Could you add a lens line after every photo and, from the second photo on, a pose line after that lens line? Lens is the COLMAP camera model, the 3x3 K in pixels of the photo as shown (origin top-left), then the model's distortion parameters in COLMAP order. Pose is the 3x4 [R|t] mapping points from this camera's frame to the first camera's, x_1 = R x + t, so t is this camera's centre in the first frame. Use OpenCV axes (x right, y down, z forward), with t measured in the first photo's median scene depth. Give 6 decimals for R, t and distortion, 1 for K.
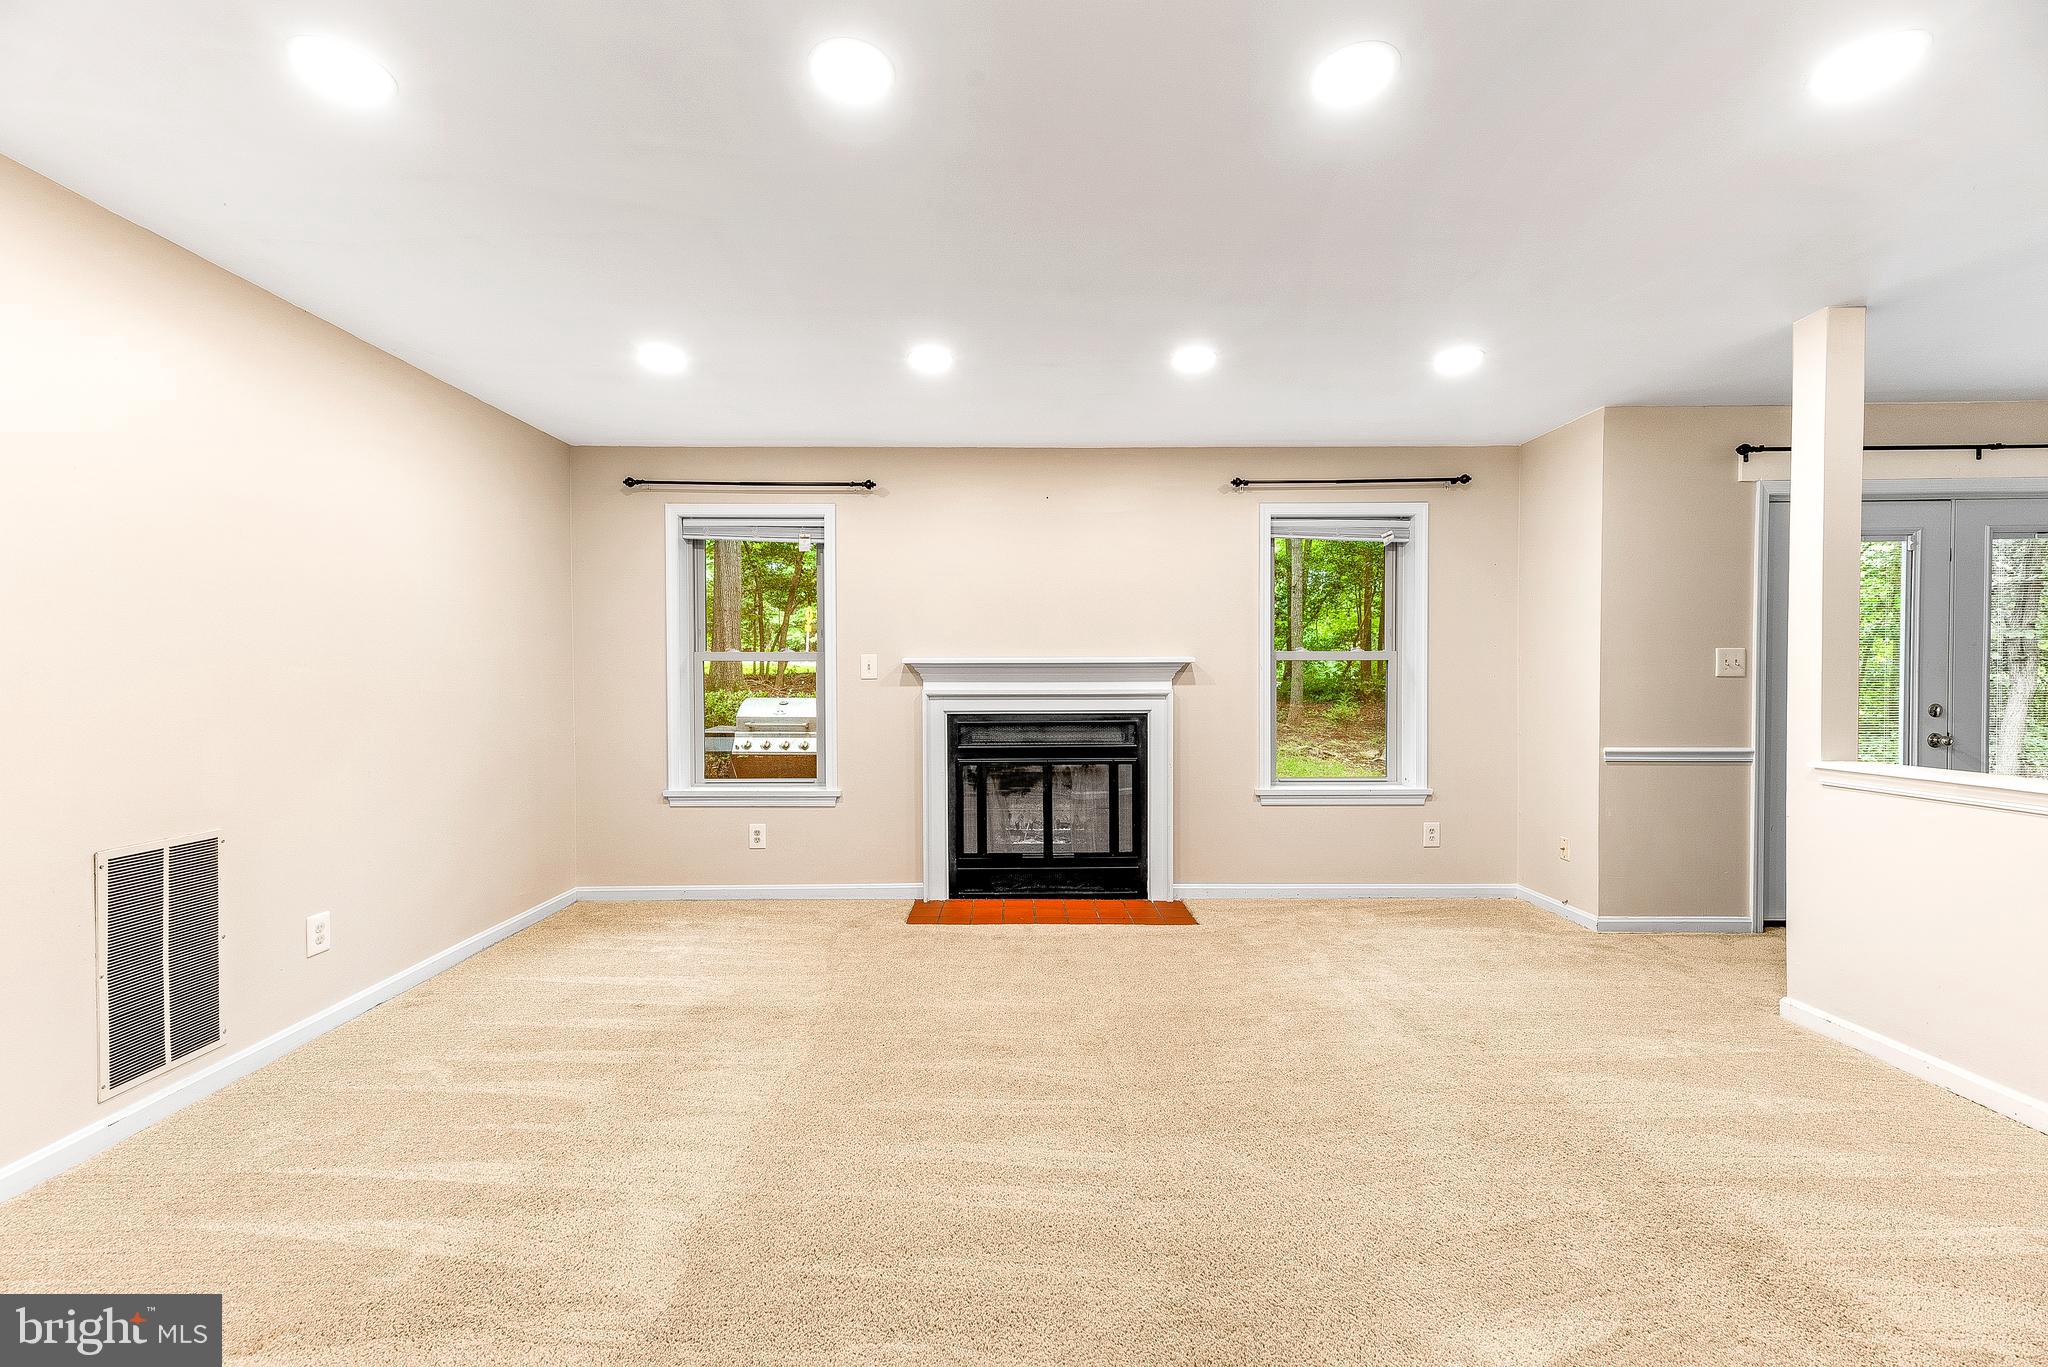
lens RADIAL K [[834.3, 0, 1021.1], [0, 834.3, 688.8], [0, 0, 1]] dist [0.018628, 0.000110]
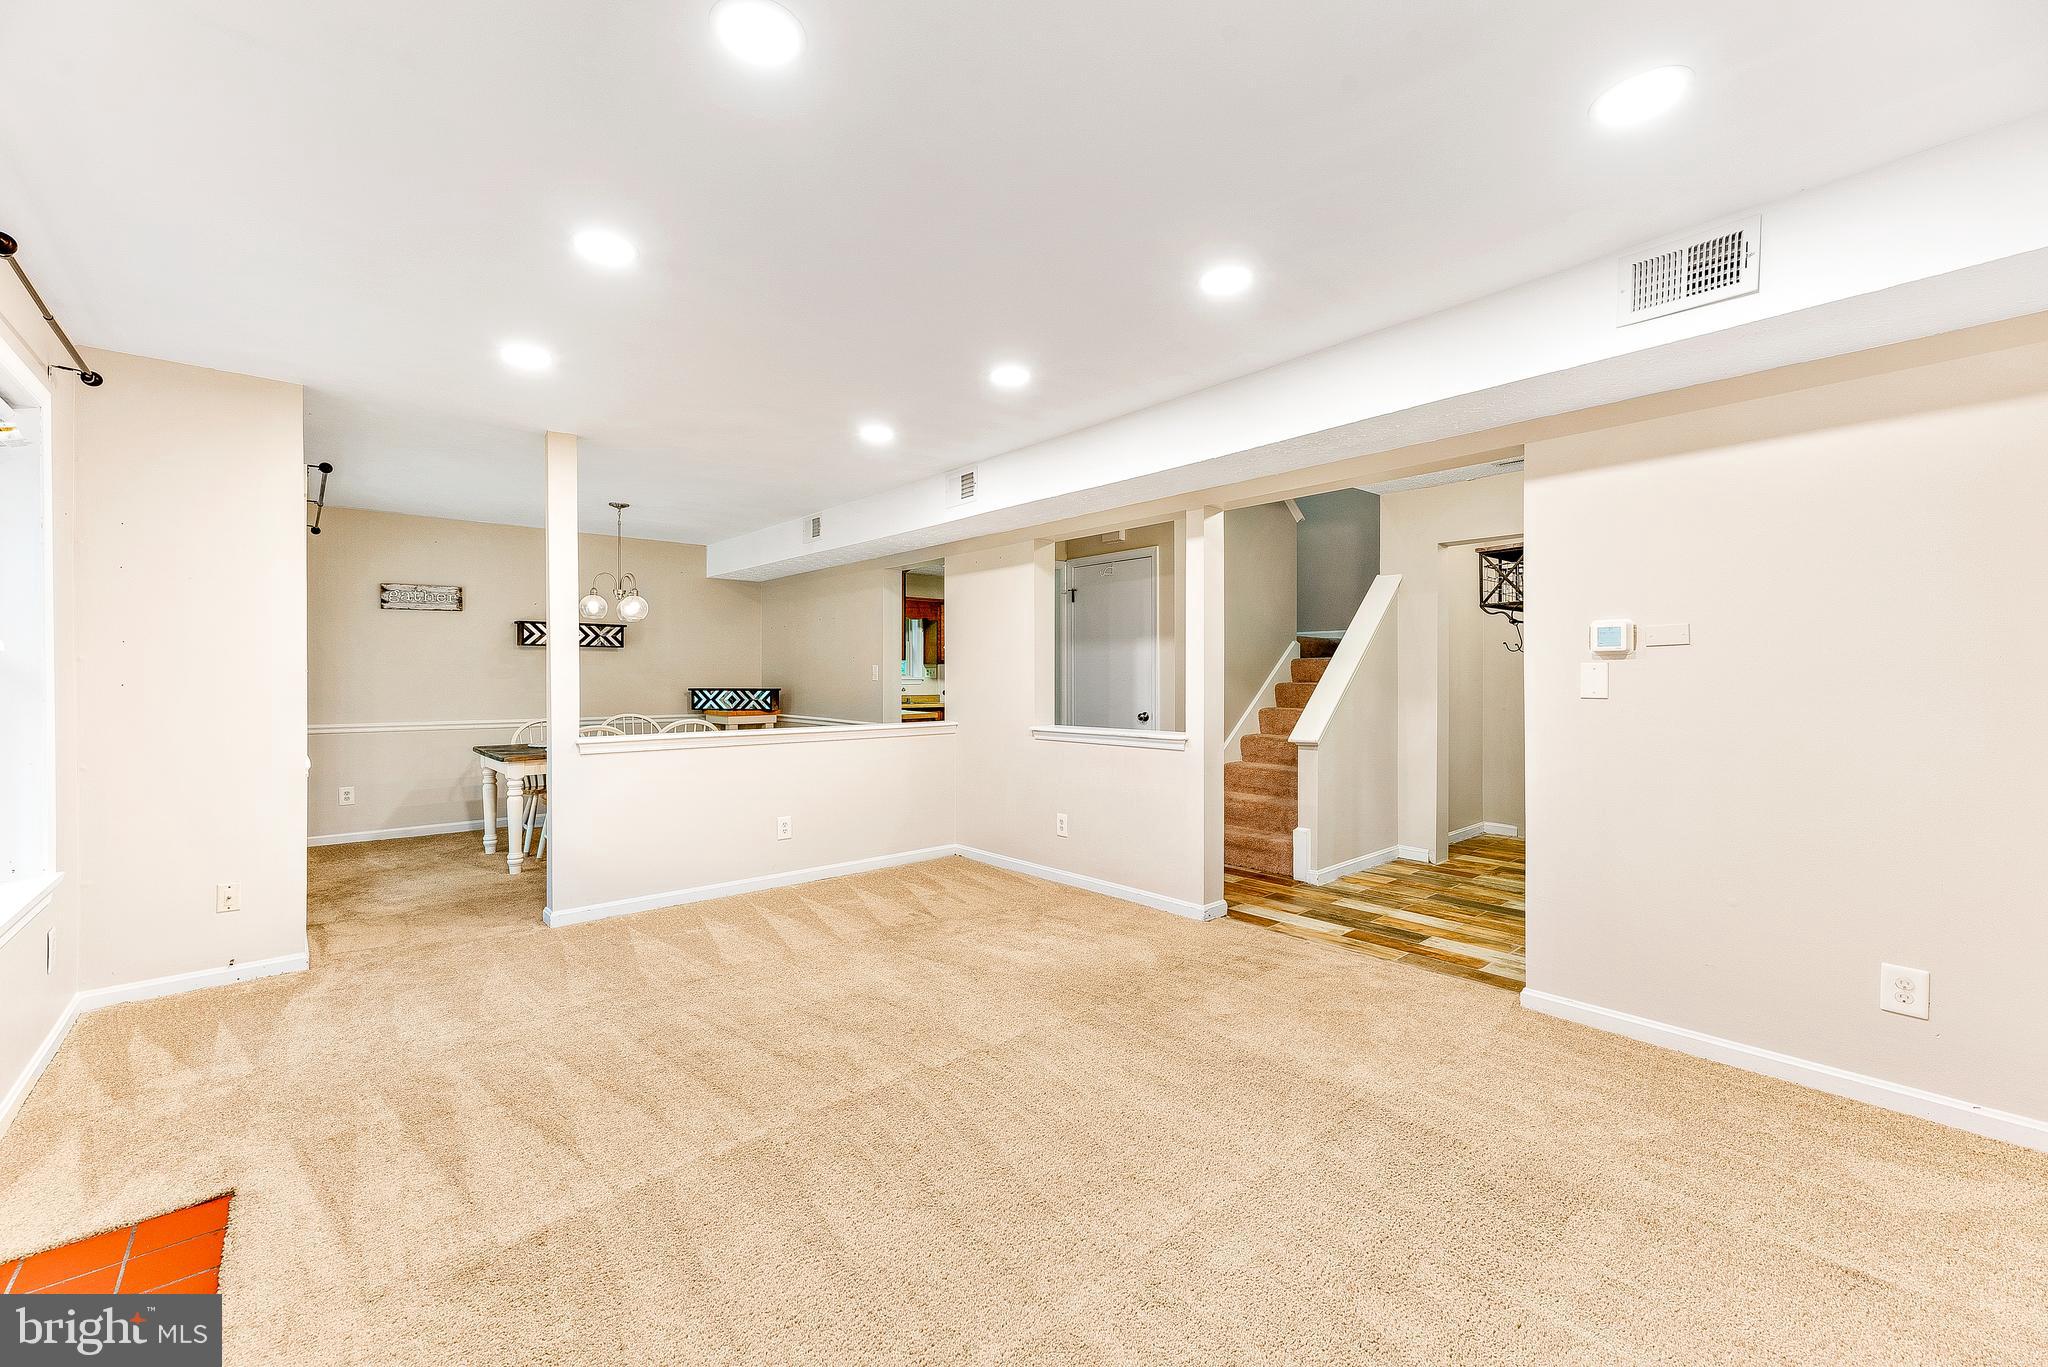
lens RADIAL K [[813.6, 0, 1020.3], [0, 813.6, 675.2], [0, 0, 1]] dist [0.002185, 0.000090]
pose [[-0.655003, 0.007465, 0.755590, -0.411153], [0.017239, 0.999839, 0.005067, -0.012055], [-0.755430, 0.016345, -0.655026, 0.873345]]
